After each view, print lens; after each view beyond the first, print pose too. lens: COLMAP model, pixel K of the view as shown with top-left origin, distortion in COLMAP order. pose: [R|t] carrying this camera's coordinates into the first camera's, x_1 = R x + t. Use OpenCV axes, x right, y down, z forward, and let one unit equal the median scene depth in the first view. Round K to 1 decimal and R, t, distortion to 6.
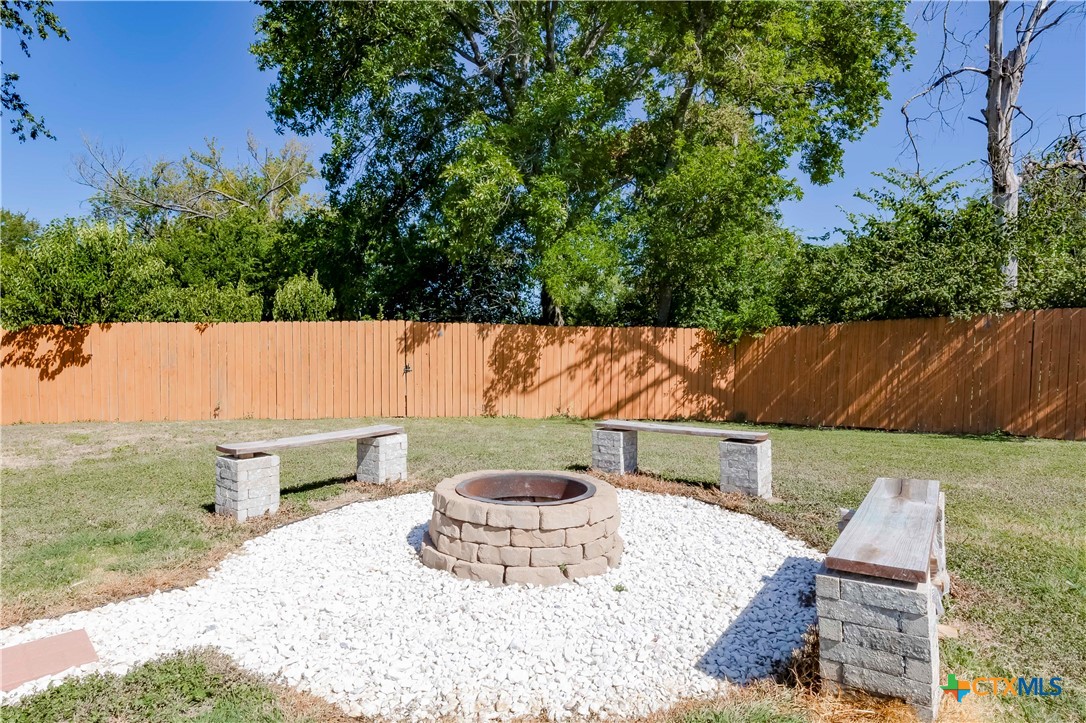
lens RADIAL K [[571.9, 0, 541.7], [0, 571.9, 379.3], [0, 0, 1]] dist [0.019652, -0.034173]
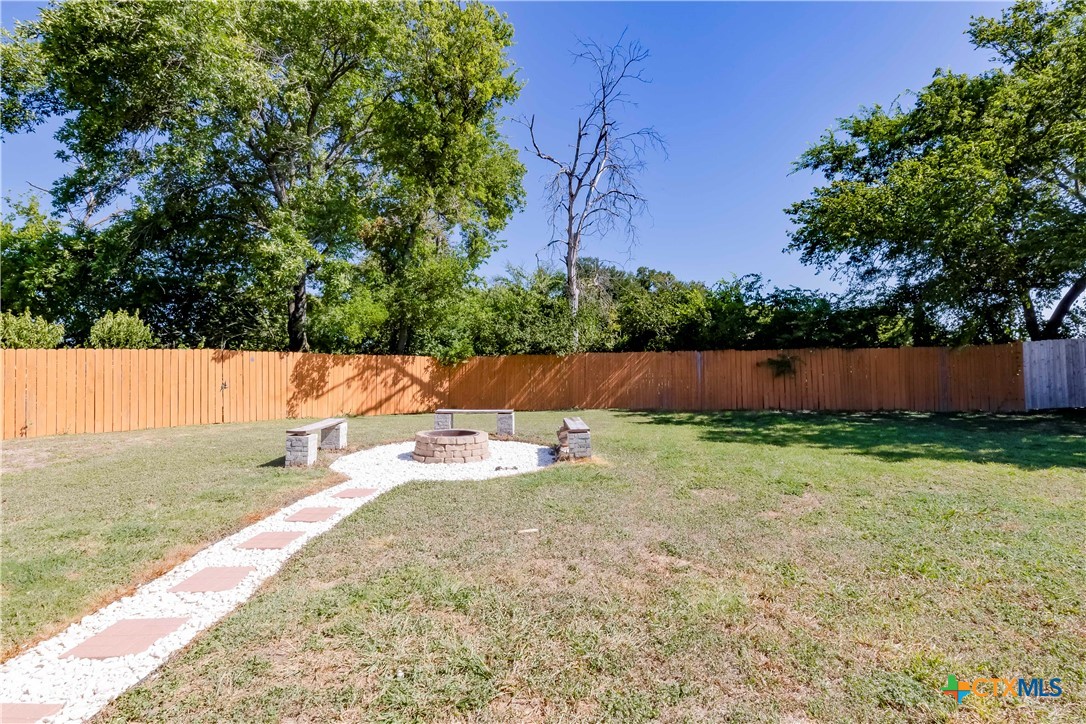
lens RADIAL K [[490.0, 0, 545.3], [0, 490.0, 367.8], [0, 0, 1]] dist [0.000435, -0.000501]
pose [[0.786690, -0.004013, 0.617335, -0.341367], [0.025150, 0.999357, -0.025553, -0.011564], [-0.616835, 0.035629, 0.786286, -0.319817]]
